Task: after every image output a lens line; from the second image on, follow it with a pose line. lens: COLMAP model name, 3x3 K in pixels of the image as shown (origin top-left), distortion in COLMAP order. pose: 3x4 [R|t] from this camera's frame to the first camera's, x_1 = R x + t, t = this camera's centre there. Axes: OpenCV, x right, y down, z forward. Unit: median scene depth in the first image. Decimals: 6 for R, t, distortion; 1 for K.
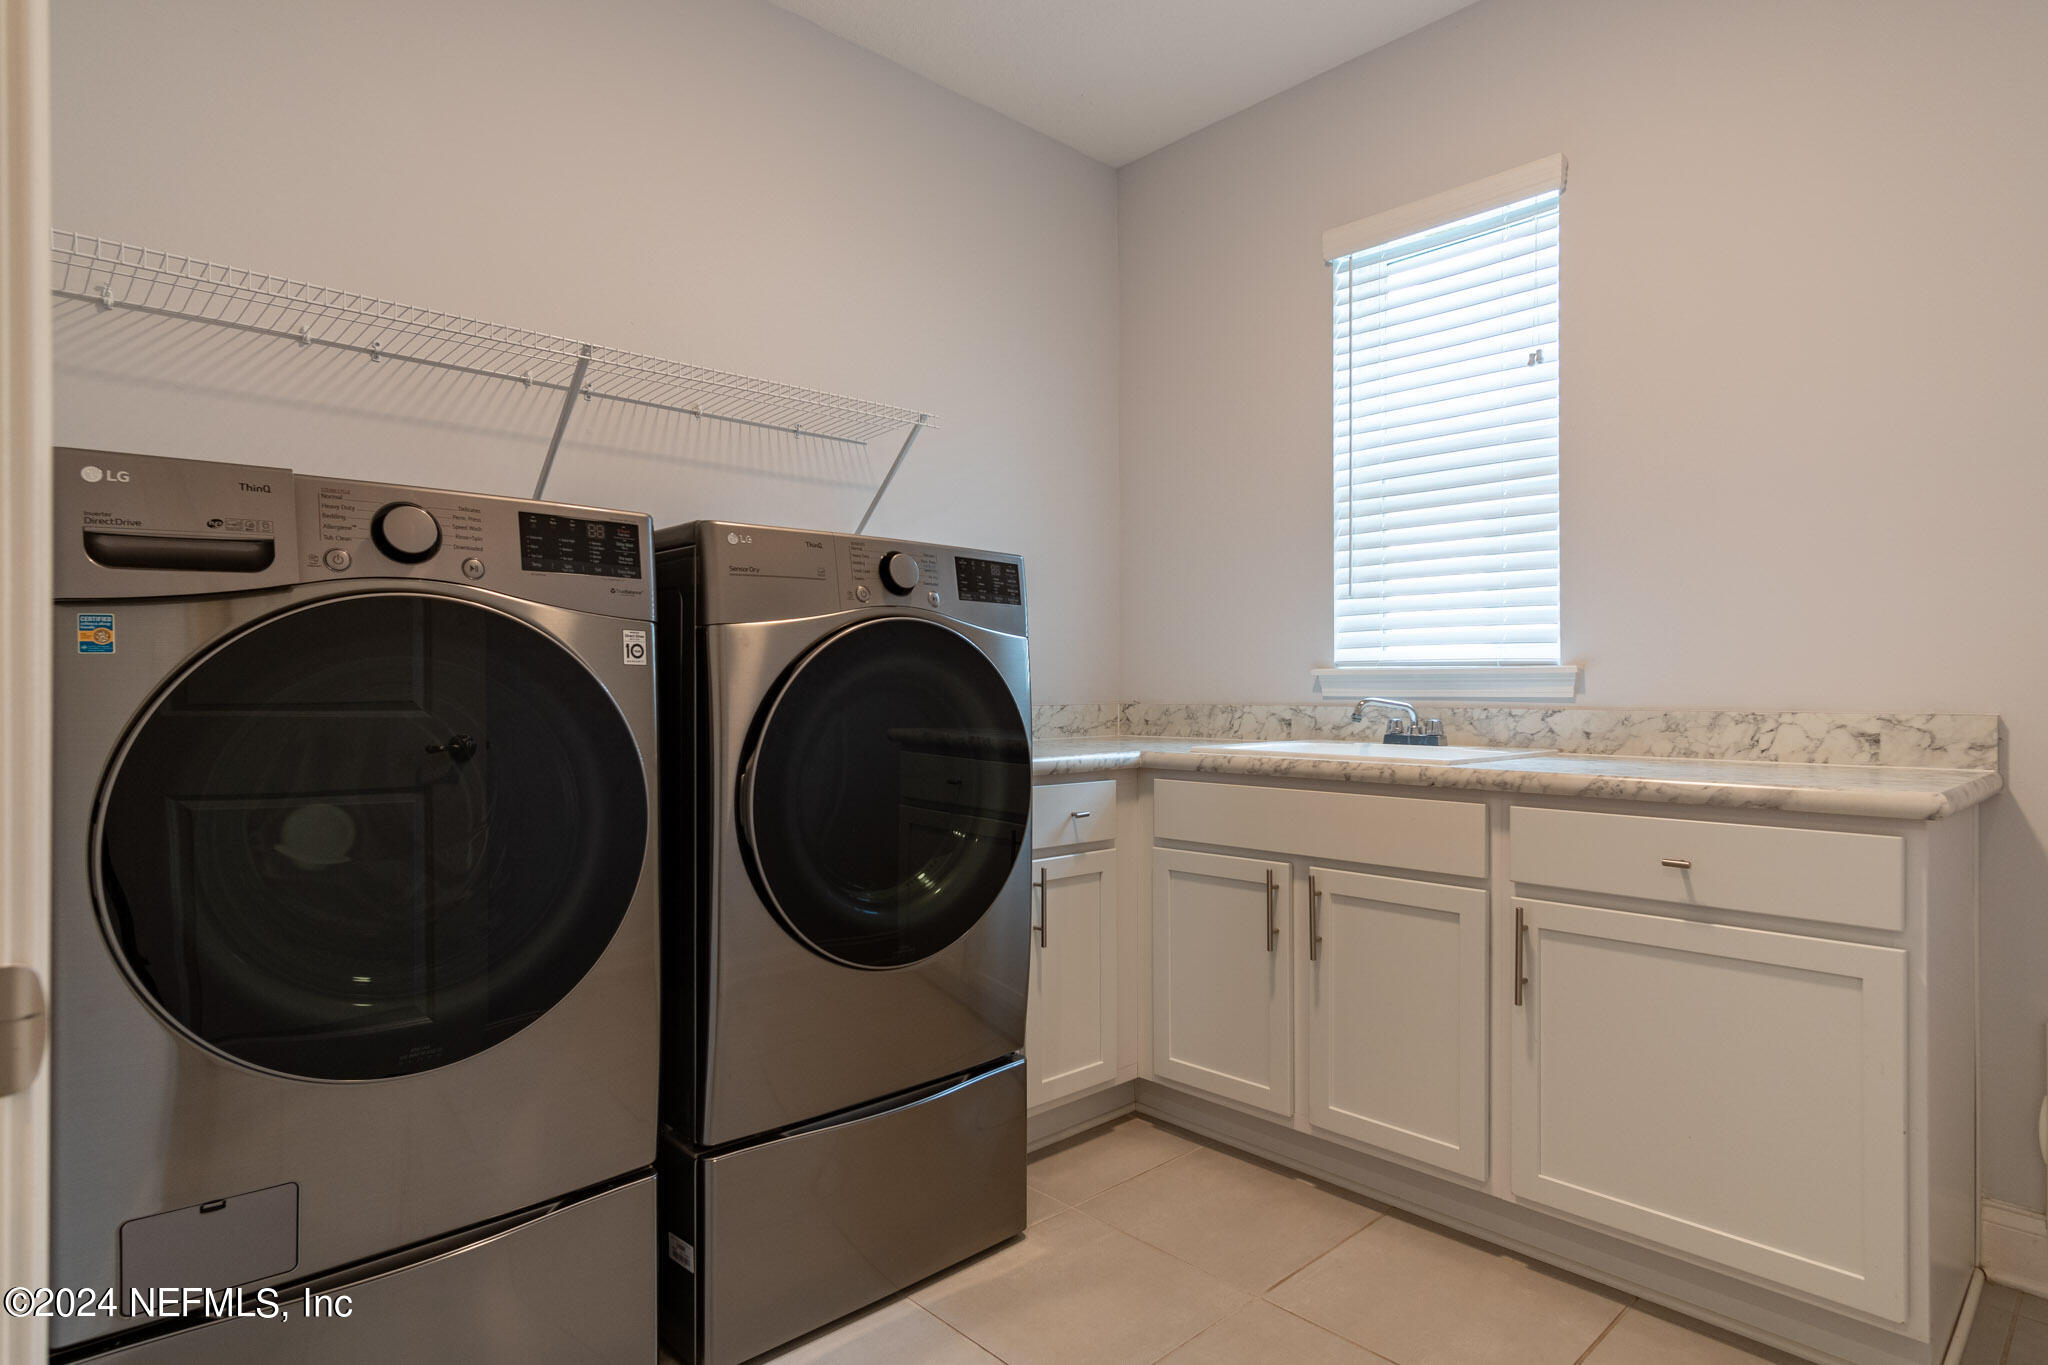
lens RADIAL K [[1090.1, 0, 1024.5], [0, 1090.1, 685.4], [0, 0, 1]] dist [0.027128, -0.004020]
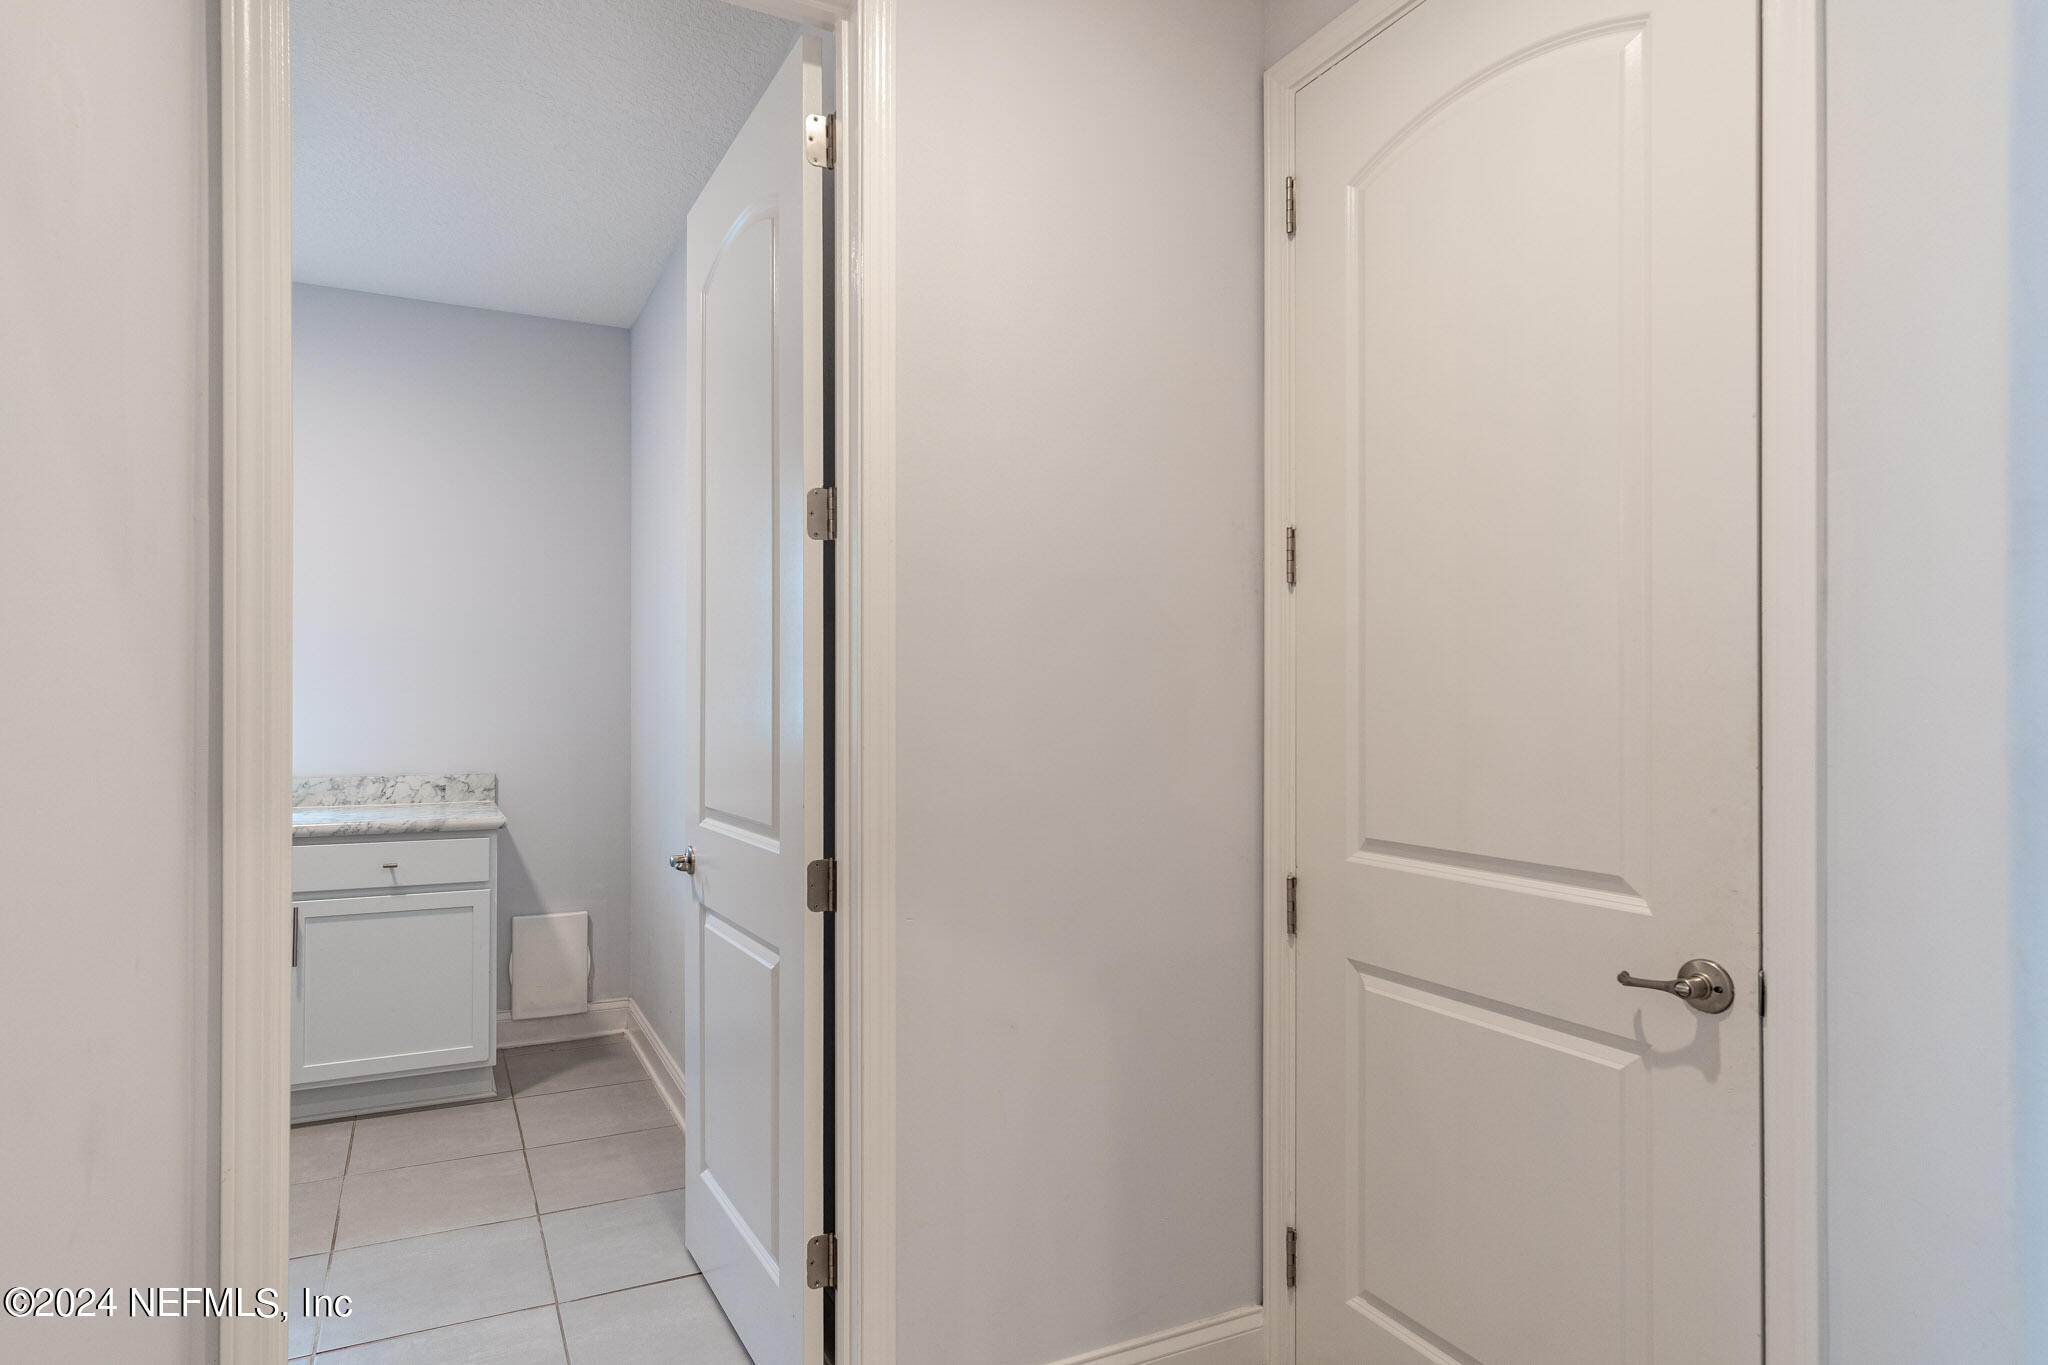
lens RADIAL K [[1103.9, 0, 947.4], [0, 1103.9, 704.3], [0, 0, 1]] dist [-0.025953, 0.008025]
pose [[0.314532, 0.004103, 0.949238, -0.710530], [-0.003514, 0.999989, -0.003158, -0.088366], [-0.949240, -0.002342, 0.314543, -0.389165]]
